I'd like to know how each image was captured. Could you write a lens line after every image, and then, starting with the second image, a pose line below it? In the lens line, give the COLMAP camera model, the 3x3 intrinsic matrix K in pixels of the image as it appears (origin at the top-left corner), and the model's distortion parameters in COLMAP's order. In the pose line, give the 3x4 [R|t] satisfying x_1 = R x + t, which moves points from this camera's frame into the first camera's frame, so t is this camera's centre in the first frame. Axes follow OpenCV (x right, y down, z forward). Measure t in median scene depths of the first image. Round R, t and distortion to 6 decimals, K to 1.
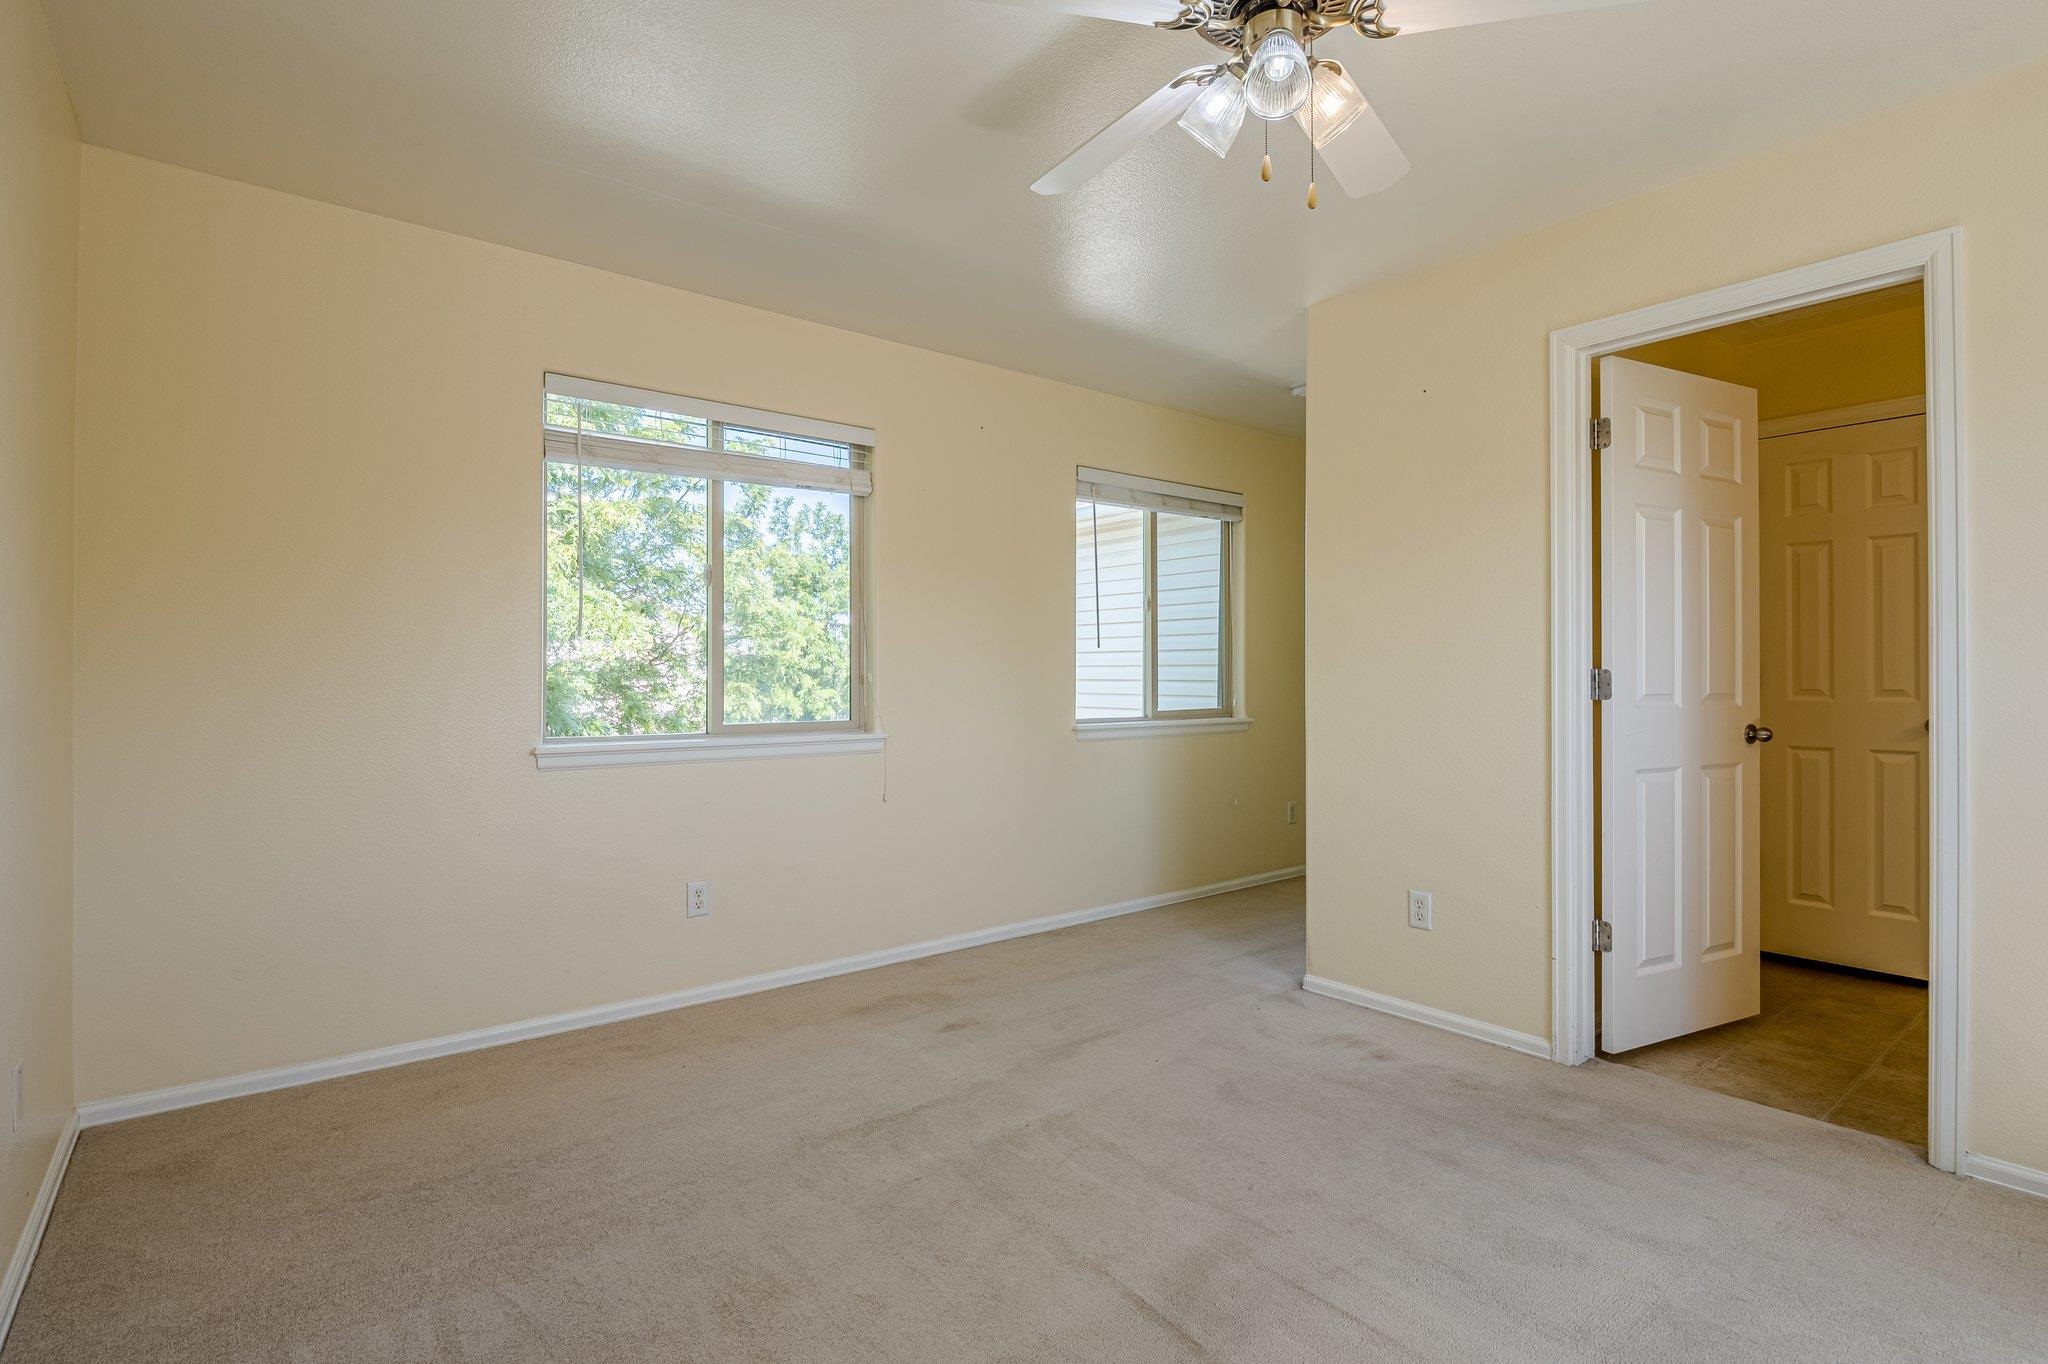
lens RADIAL K [[985.6, 0, 1022.4], [0, 985.6, 677.7], [0, 0, 1]] dist [-0.007746, -0.001577]
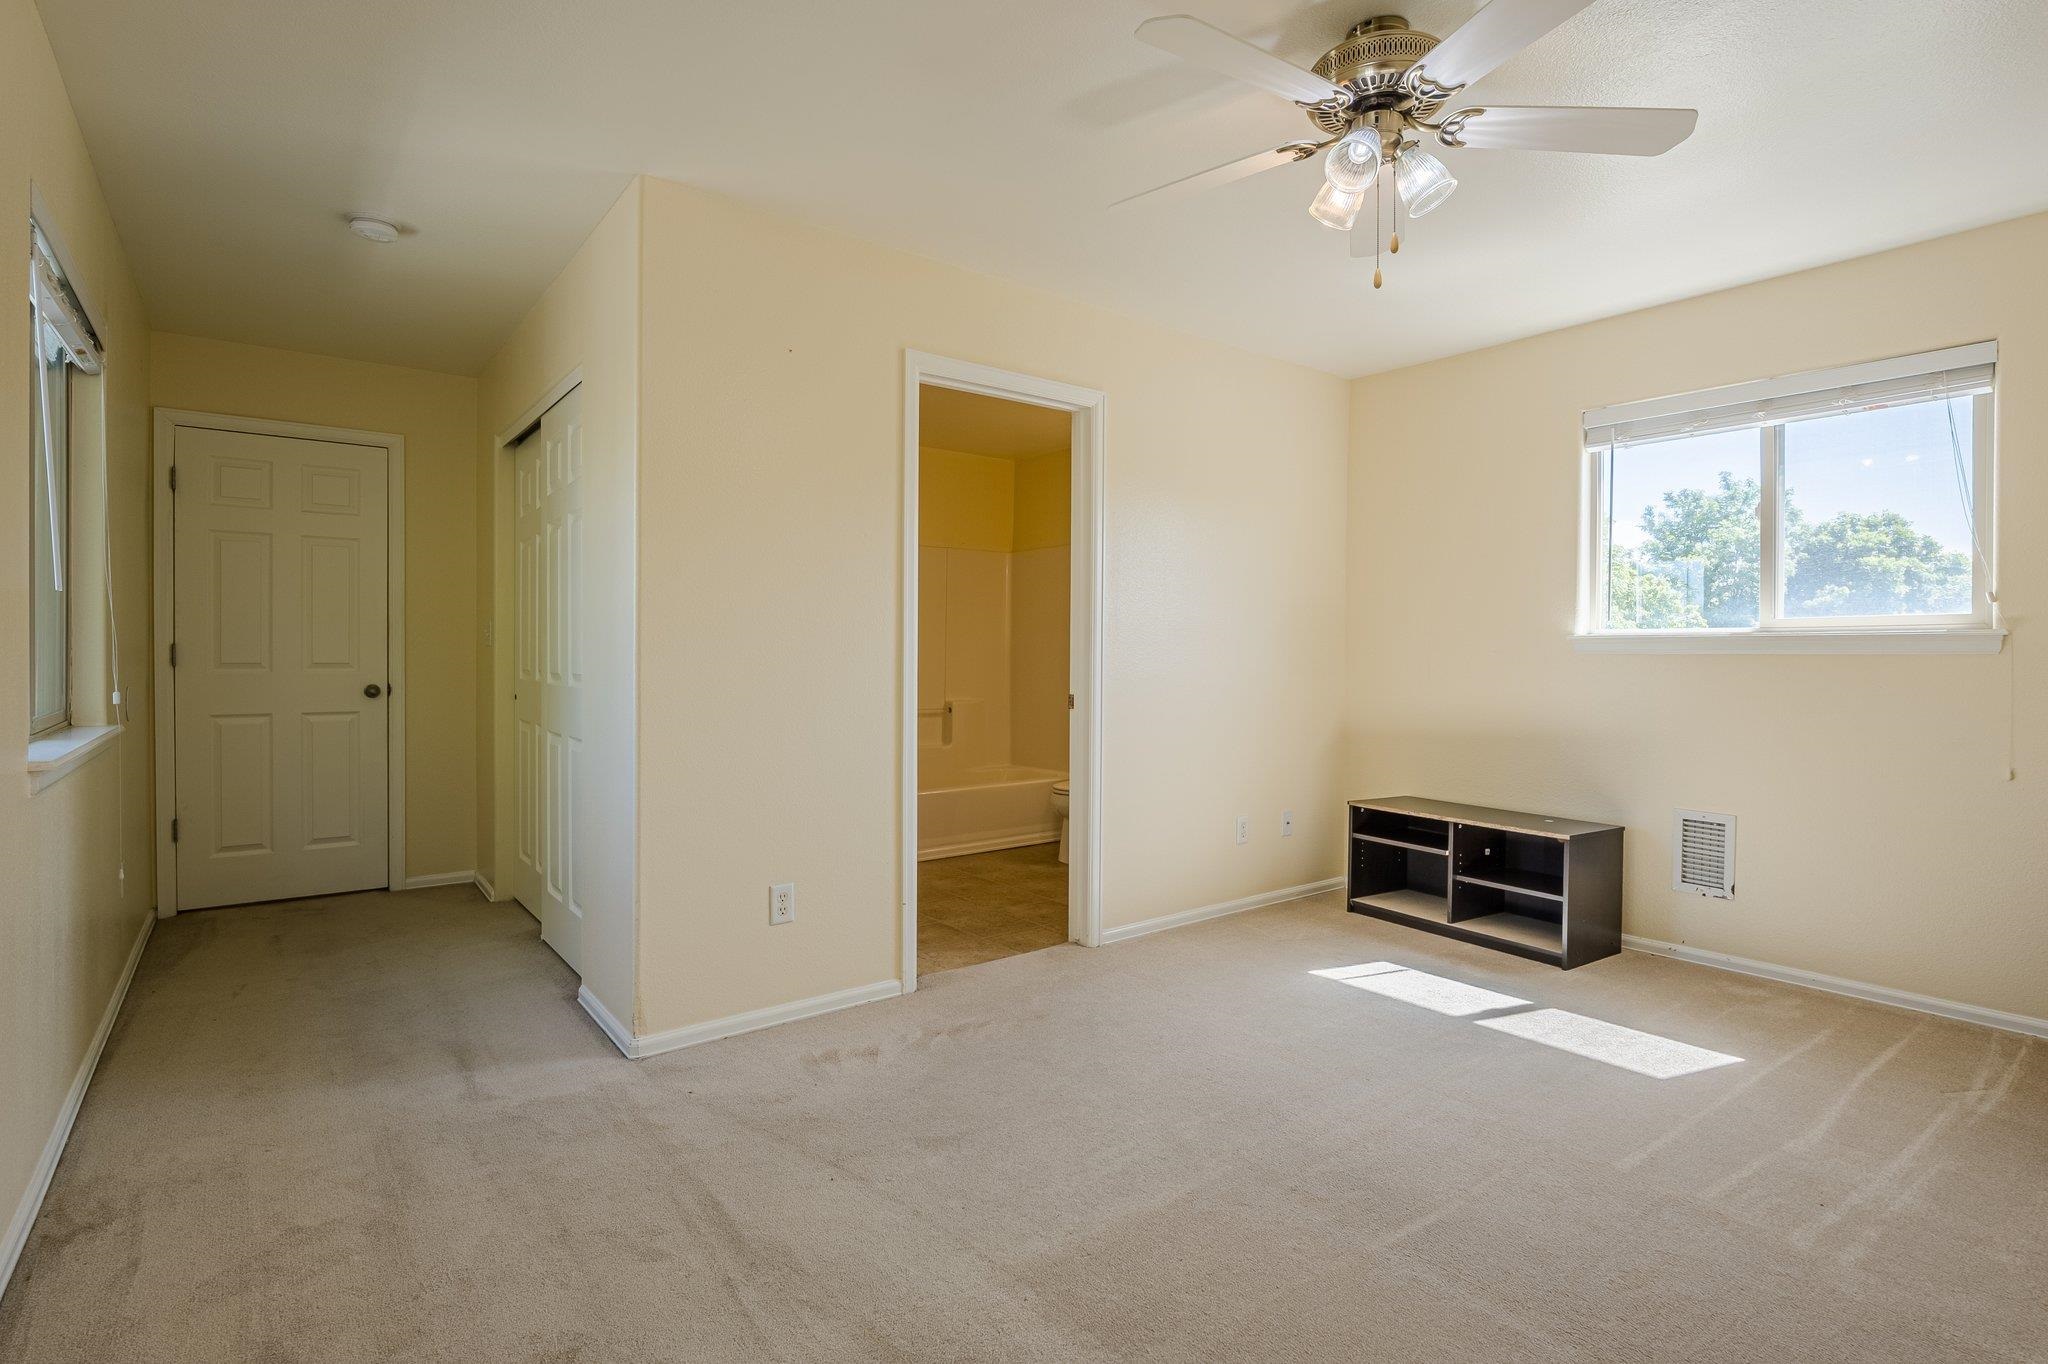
lens RADIAL K [[985.6, 0, 1022.4], [0, 985.6, 677.7], [0, 0, 1]] dist [-0.007746, -0.001577]
pose [[0.007834, -0.020807, 0.999753, -0.533526], [-0.008538, 0.999746, 0.020874, 0.000067], [-0.999933, -0.008699, 0.007654, 0.780219]]
